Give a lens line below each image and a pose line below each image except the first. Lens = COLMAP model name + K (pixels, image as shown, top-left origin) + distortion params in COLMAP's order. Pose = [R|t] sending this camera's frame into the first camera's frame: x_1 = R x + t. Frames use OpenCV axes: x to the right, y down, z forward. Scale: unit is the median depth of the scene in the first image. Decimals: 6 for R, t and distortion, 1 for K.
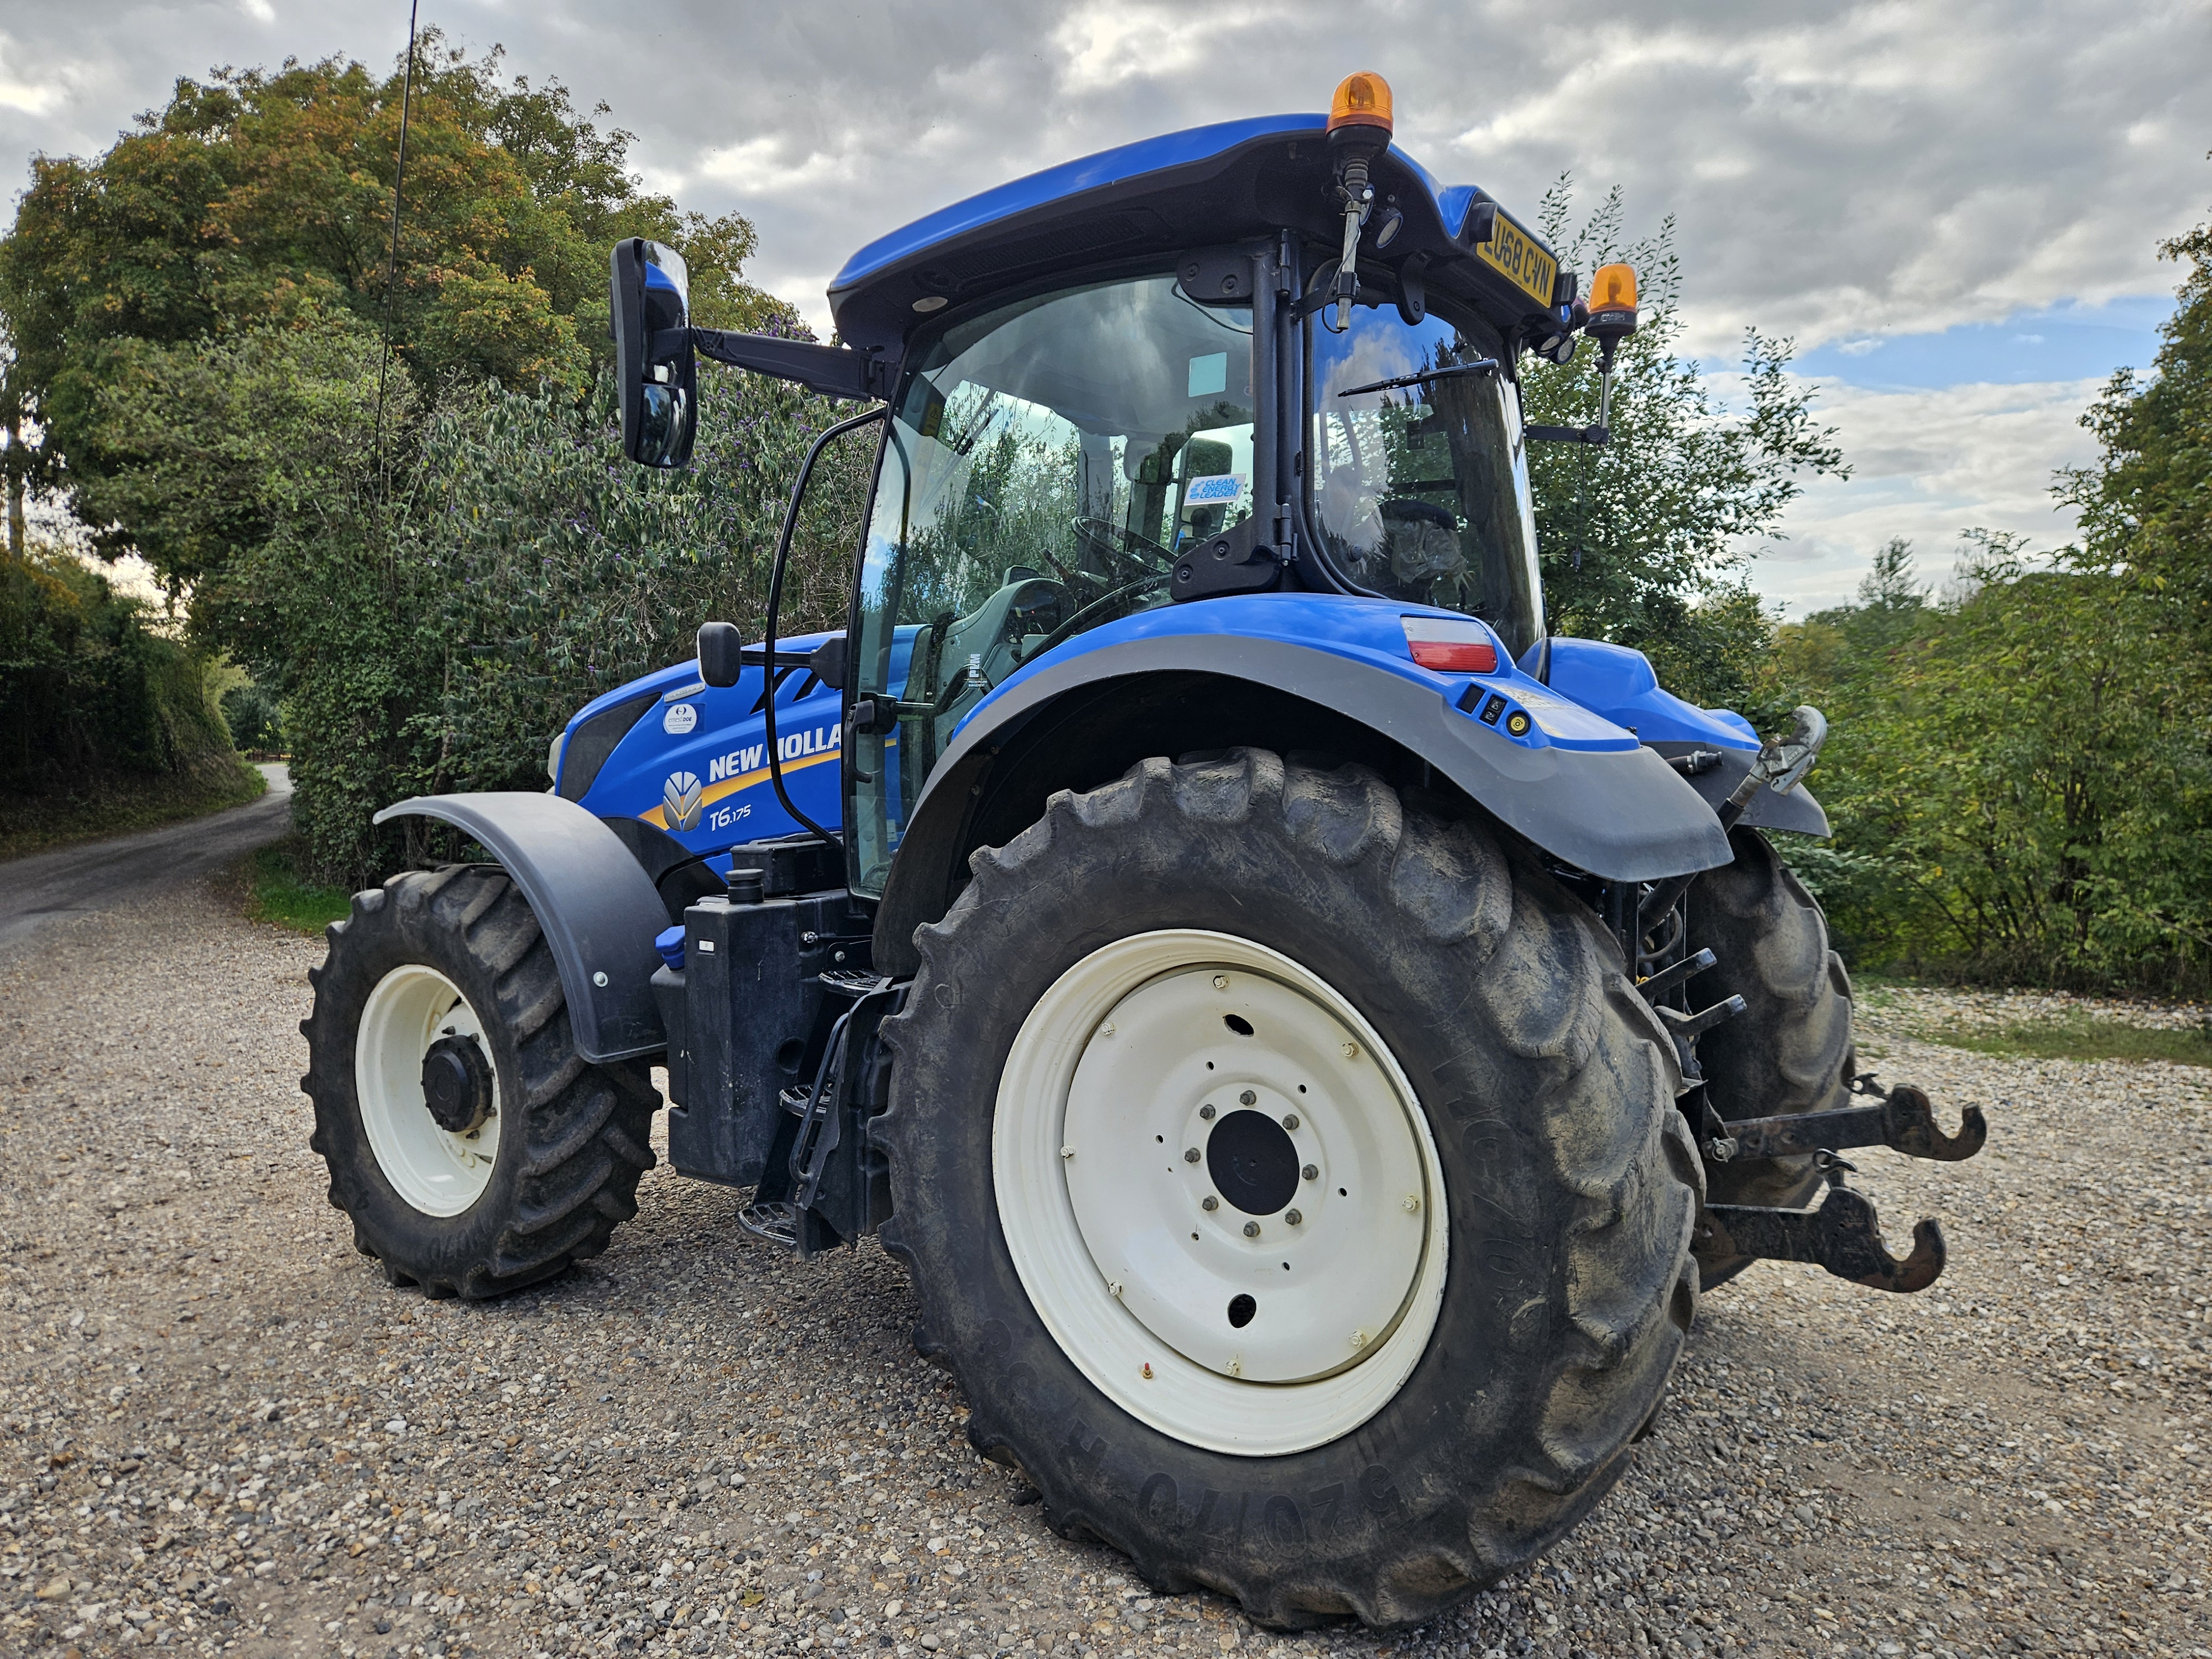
lens RADIAL K [[1503.3, 0, 1106.0], [0, 1503.3, 829.5], [0, 0, 1]] dist [0.079079, -0.070238]
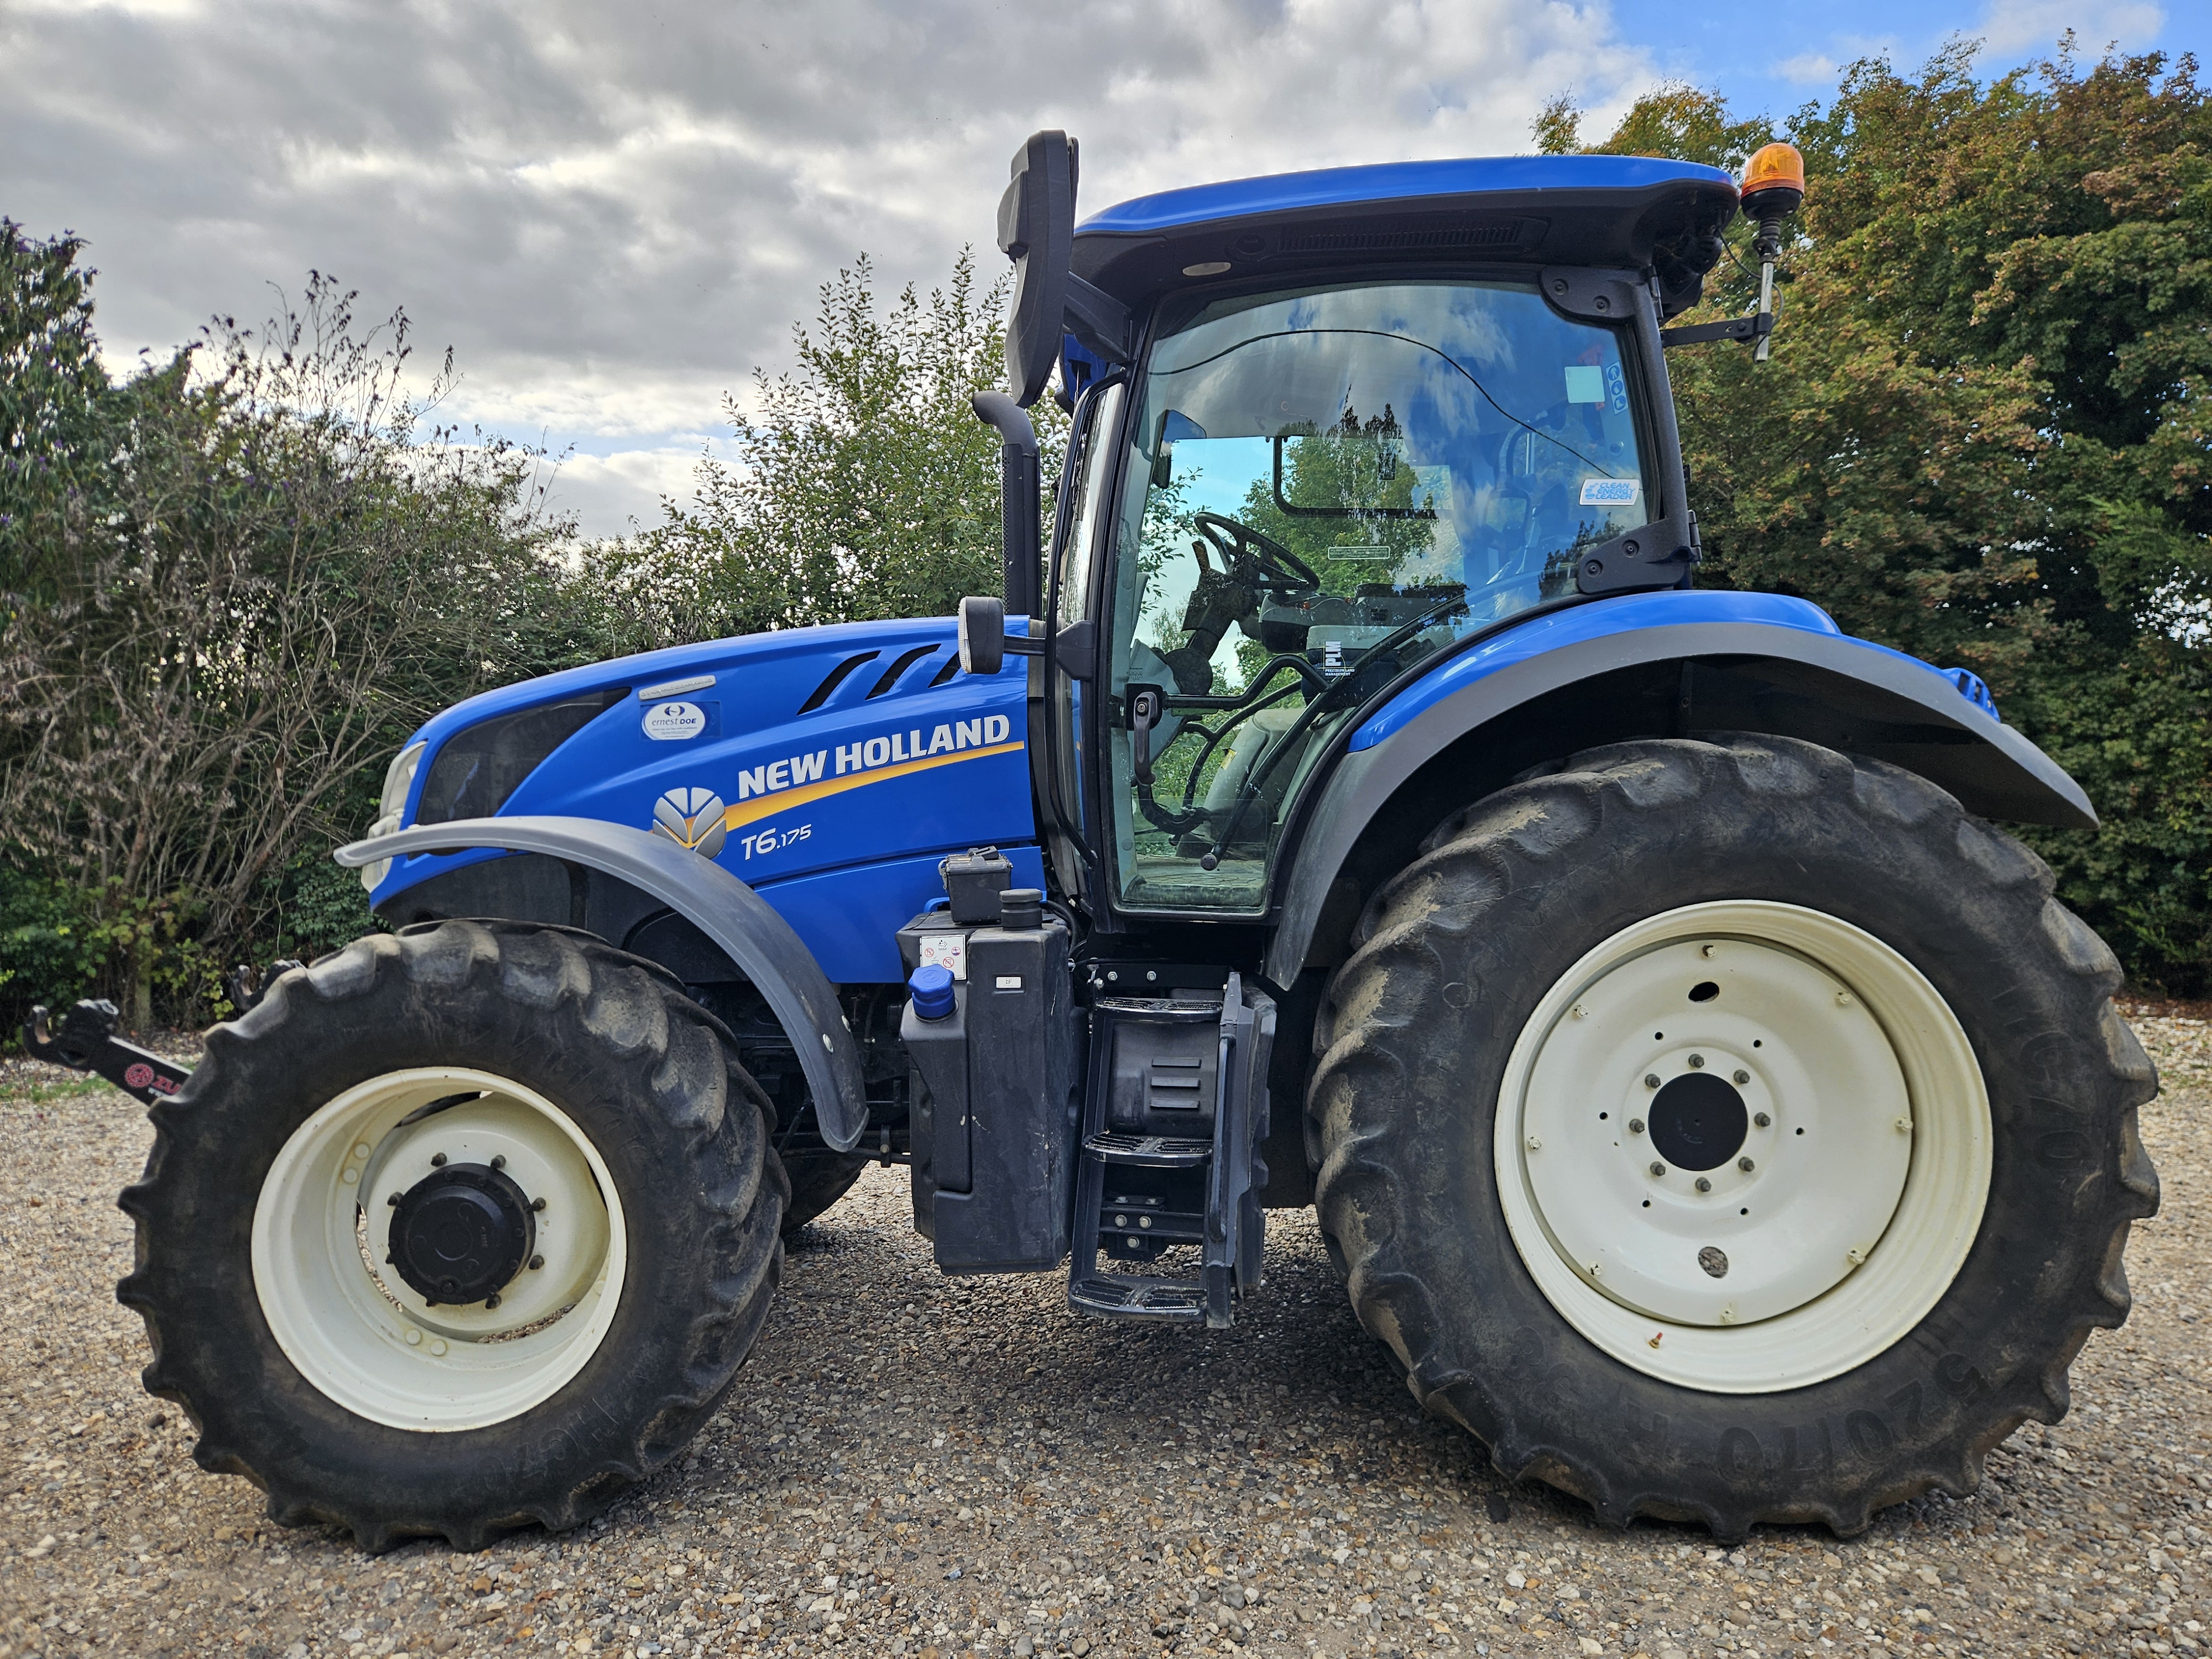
lens RADIAL K [[1501.1, 0, 1102.7], [0, 1501.1, 802.4], [0, 0, 1]] dist [0.073841, -0.071182]
pose [[0.811115, -0.021495, 0.584491, -0.597704], [0.050829, 0.998134, -0.033830, 0.007477], [-0.582673, 0.057149, 0.810695, 0.252016]]
